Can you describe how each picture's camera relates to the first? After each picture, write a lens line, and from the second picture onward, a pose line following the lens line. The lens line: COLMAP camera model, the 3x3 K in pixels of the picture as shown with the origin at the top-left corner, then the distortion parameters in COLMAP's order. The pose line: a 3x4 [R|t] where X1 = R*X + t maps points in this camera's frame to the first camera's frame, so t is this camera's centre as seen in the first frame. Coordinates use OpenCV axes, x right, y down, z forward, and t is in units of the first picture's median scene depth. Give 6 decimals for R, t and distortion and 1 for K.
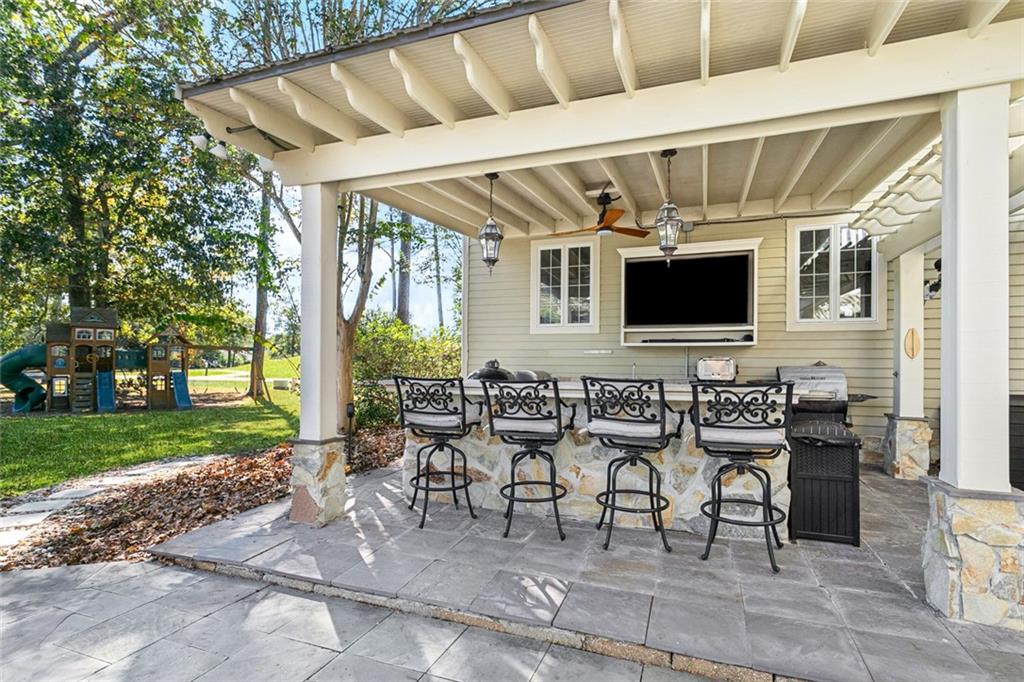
lens RADIAL K [[516.9, 0, 513.6], [0, 516.9, 355.5], [0, 0, 1]] dist [0.035281, -0.000381]
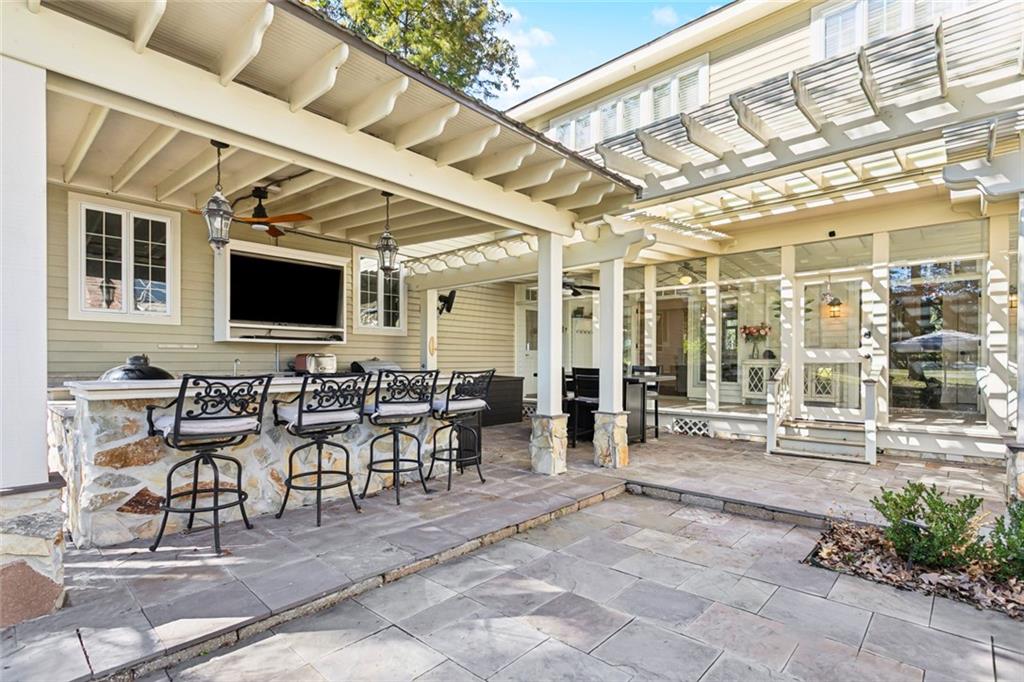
lens RADIAL K [[492.6, 0, 509.6], [0, 492.6, 363.6], [0, 0, 1]] dist [0.015608, -0.000078]
pose [[0.365666, -0.010243, 0.930690, -0.508196], [-0.015722, 0.999729, 0.017180, 0.001145], [-0.930613, -0.020915, 0.365406, 0.185600]]
